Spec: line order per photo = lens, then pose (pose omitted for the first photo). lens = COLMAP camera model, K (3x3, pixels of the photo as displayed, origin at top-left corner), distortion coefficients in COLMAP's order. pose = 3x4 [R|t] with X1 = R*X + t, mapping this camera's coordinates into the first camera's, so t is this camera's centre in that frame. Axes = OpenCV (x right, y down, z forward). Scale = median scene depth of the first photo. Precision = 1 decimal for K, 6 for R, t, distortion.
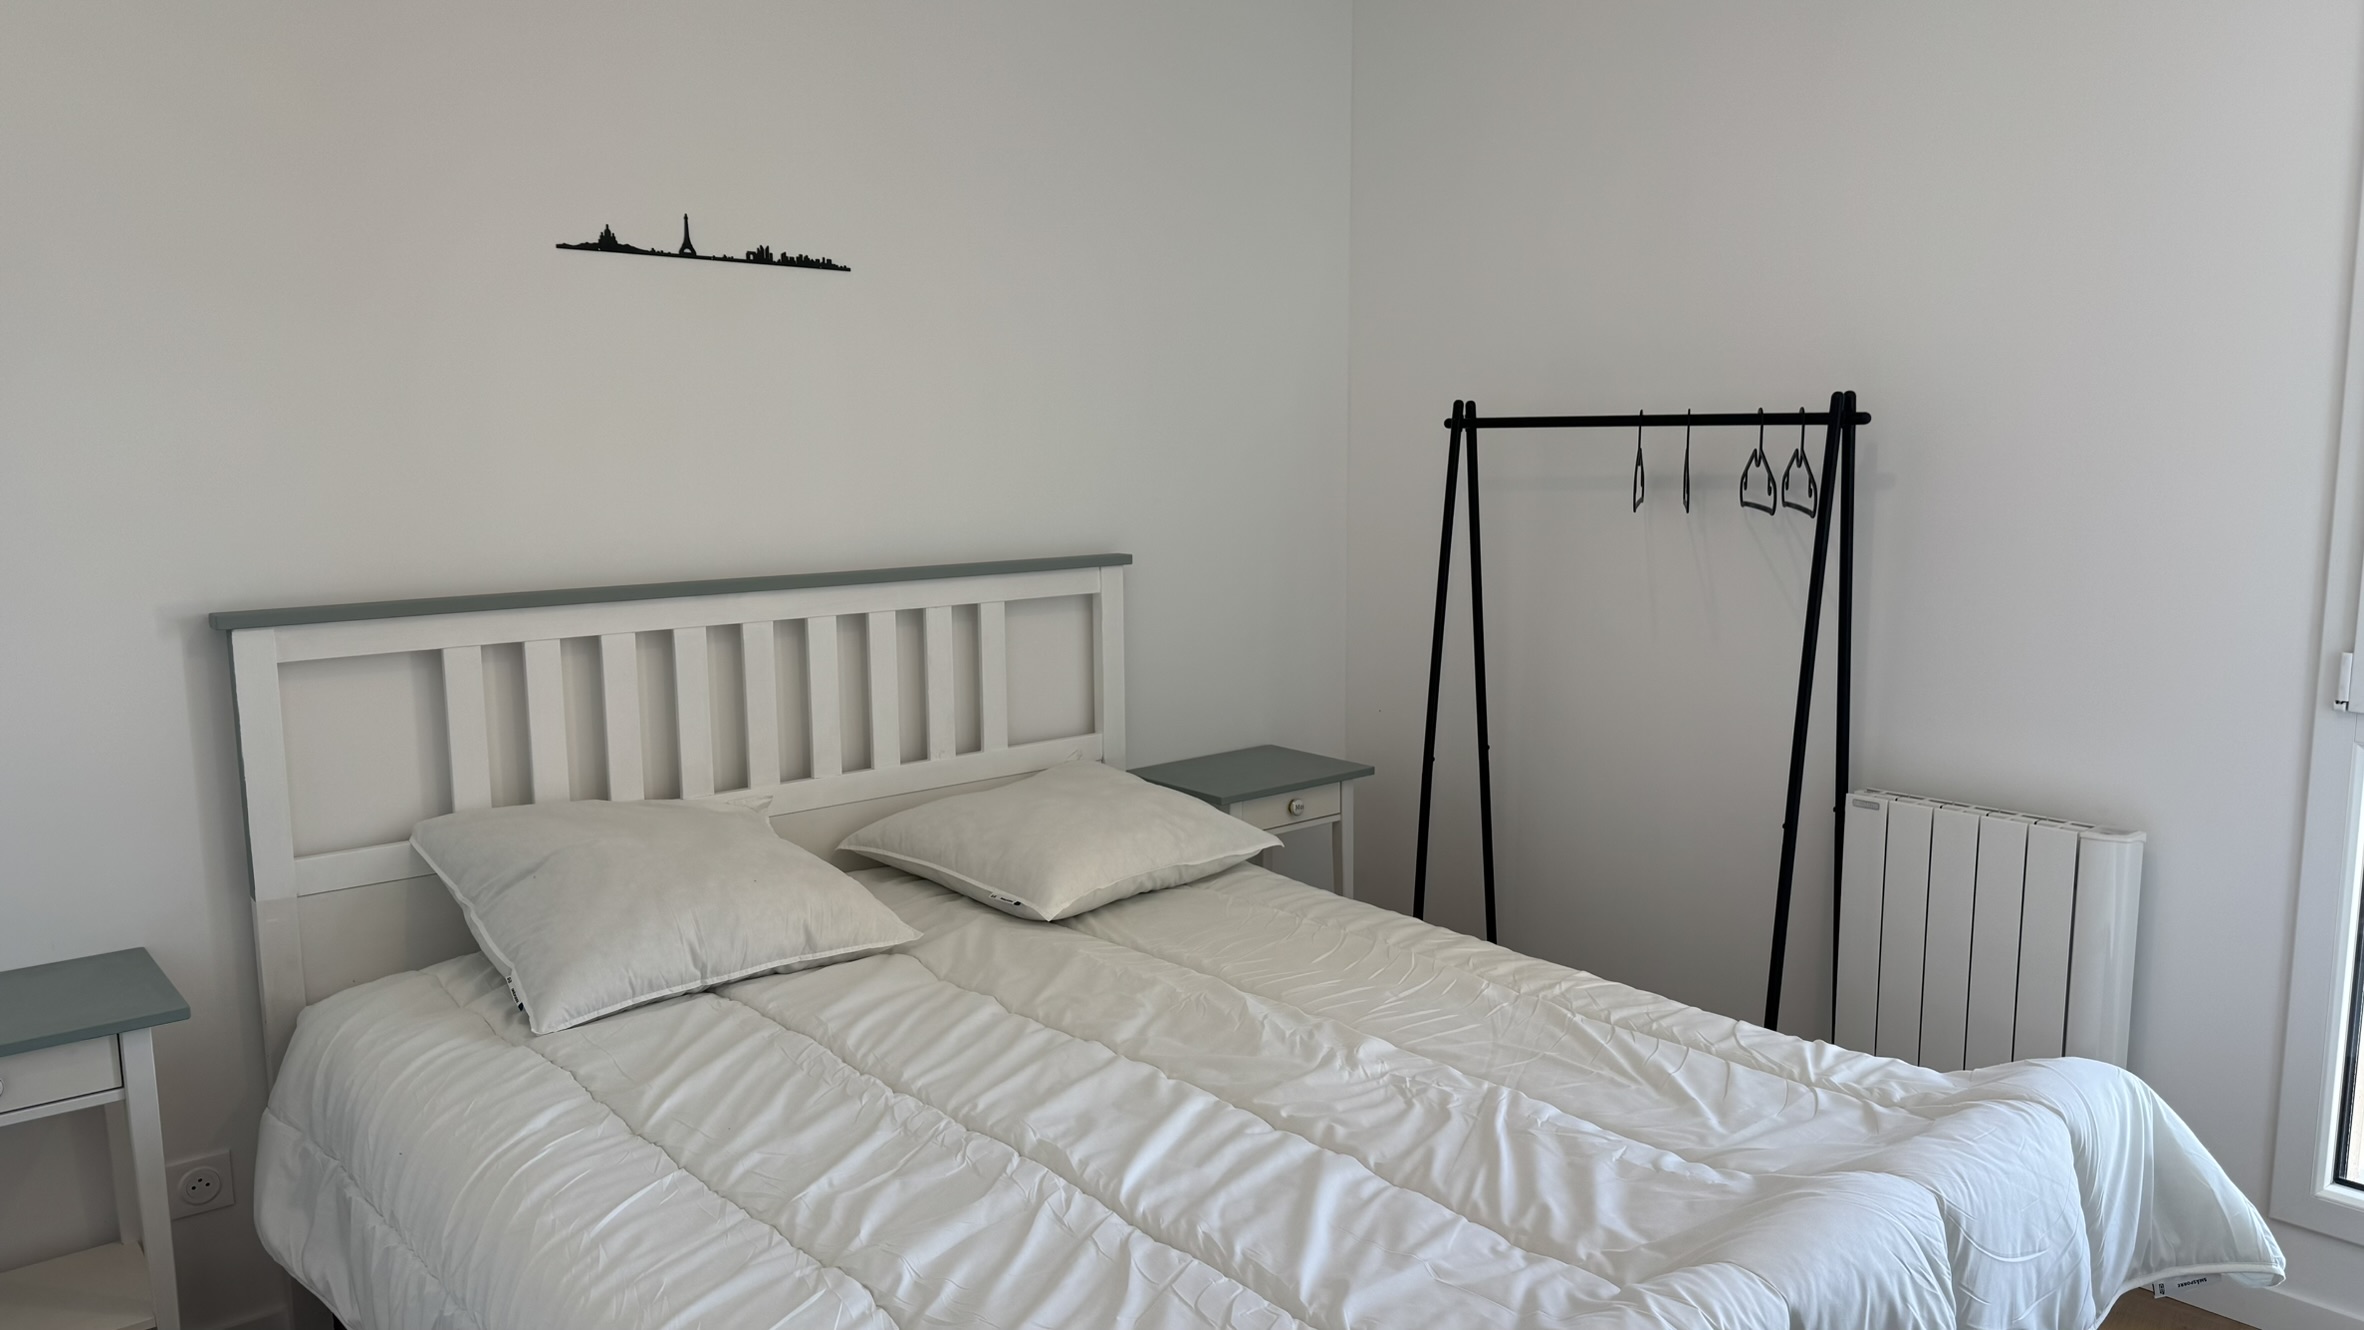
lens RADIAL K [[1647.4, 0, 1200.5], [0, 1647.4, 670.6], [0, 0, 1]] dist [0.089157, -0.122676]
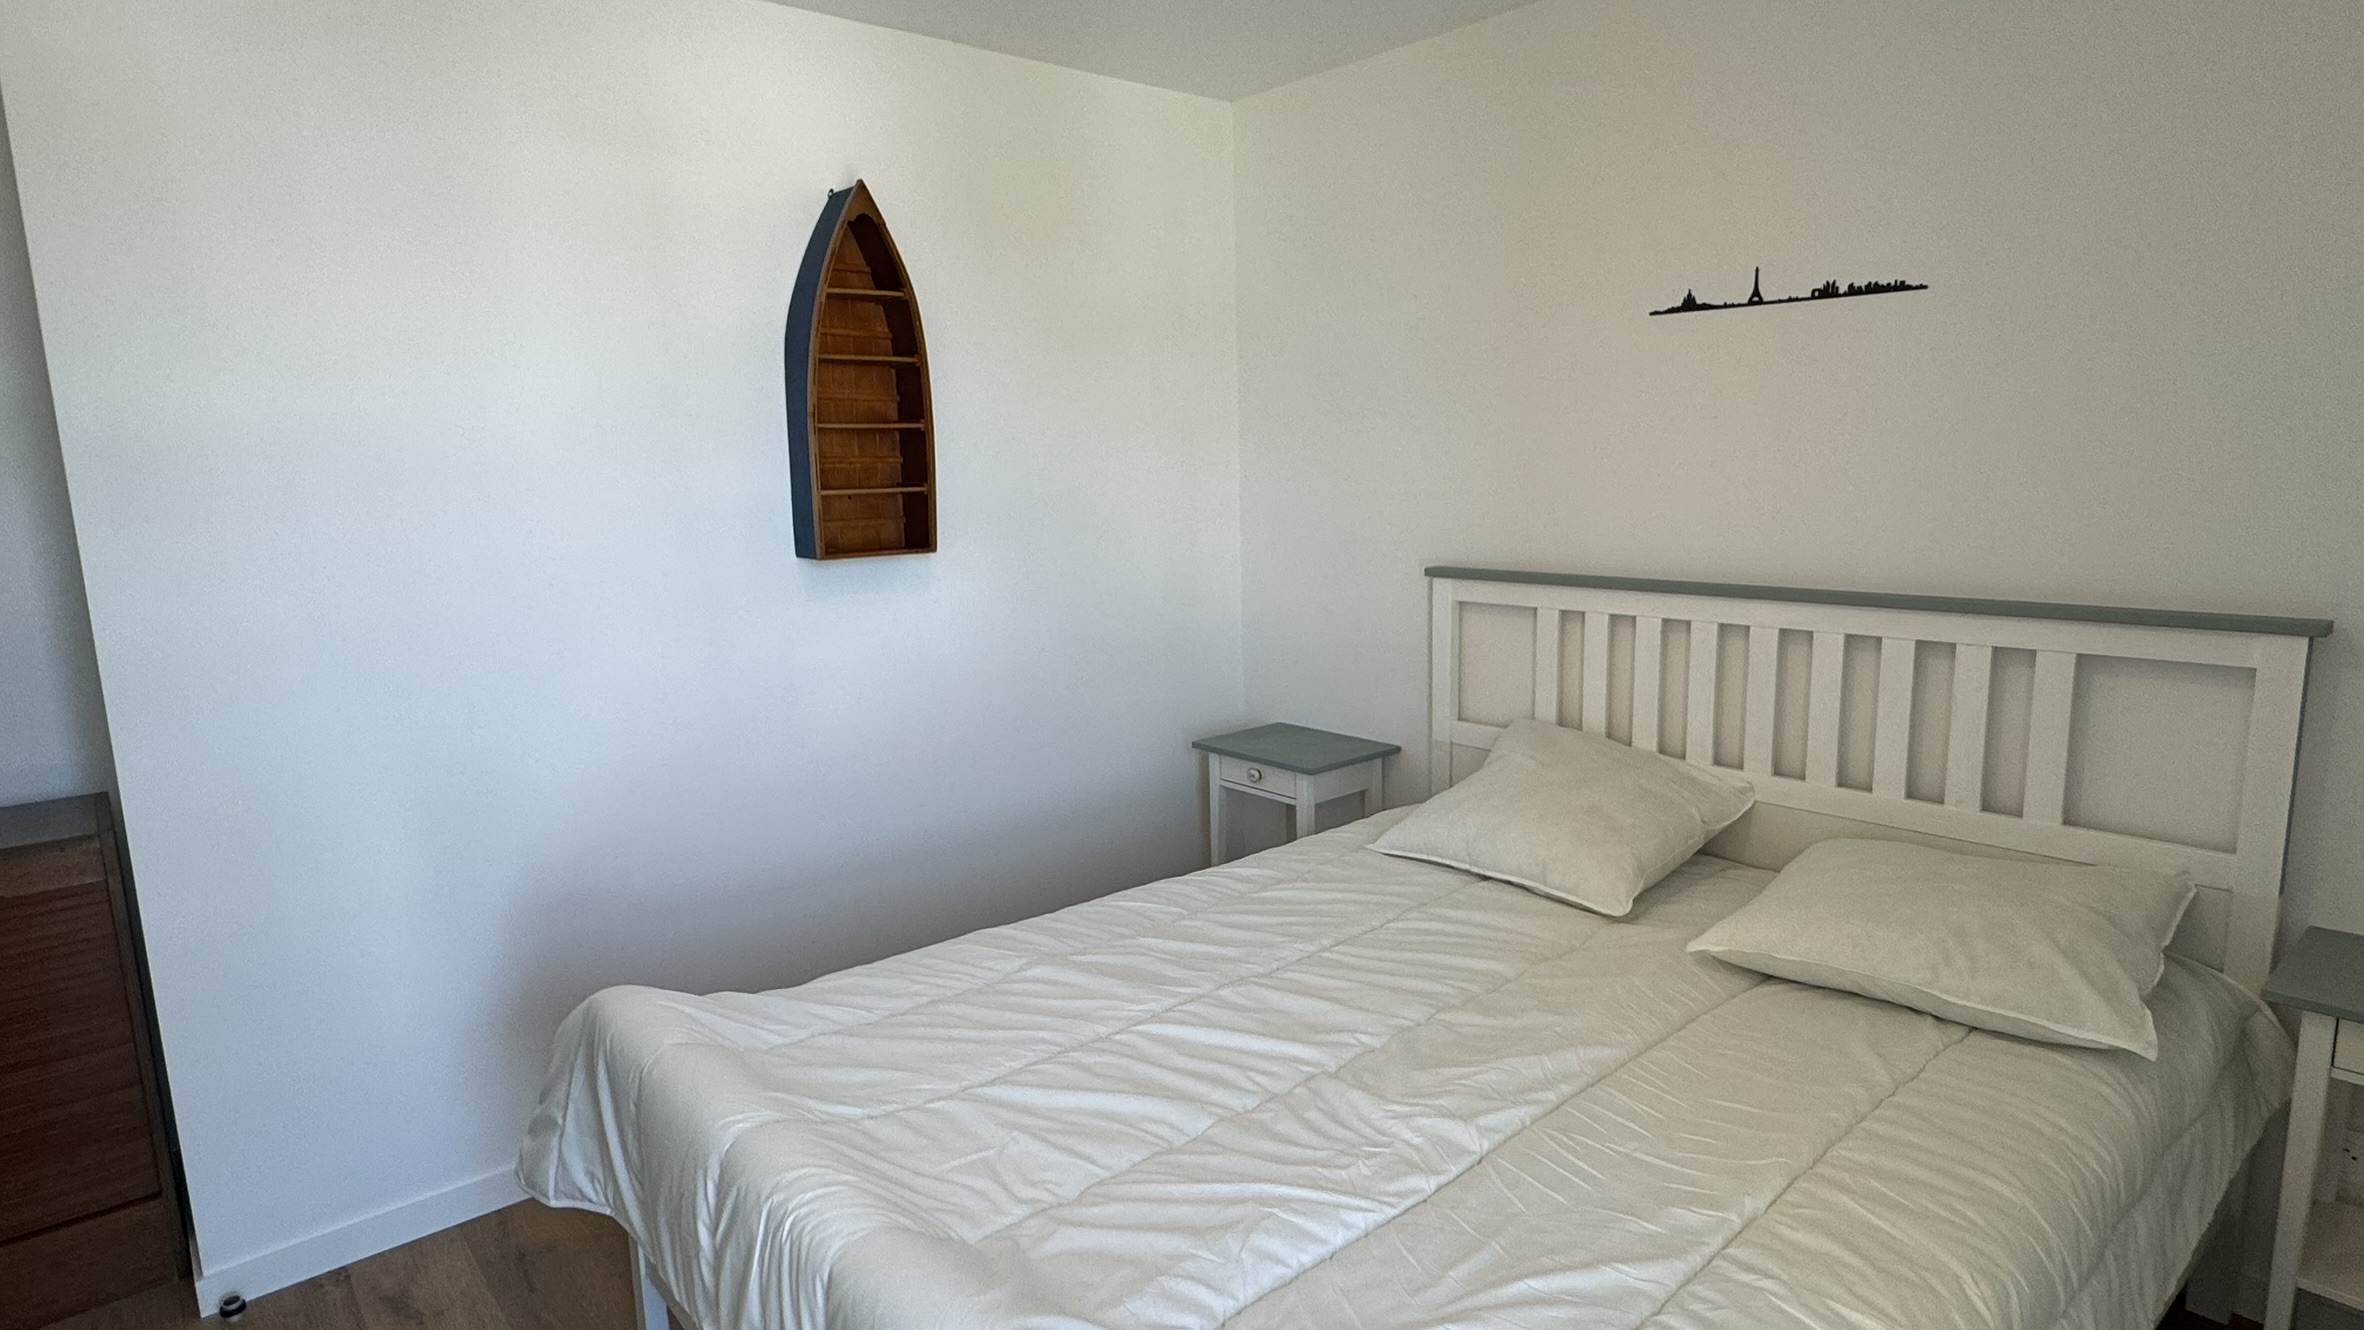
lens RADIAL K [[1272.1, 0, 1182.0], [0, 1272.1, 665.0], [0, 0, 1]] dist [-0.006380, 0.000129]
pose [[-0.004603, 0.170156, -0.985406, 0.626770], [-0.118709, 0.978356, 0.169493, -0.110686], [0.992918, 0.117757, 0.015695, 0.648405]]
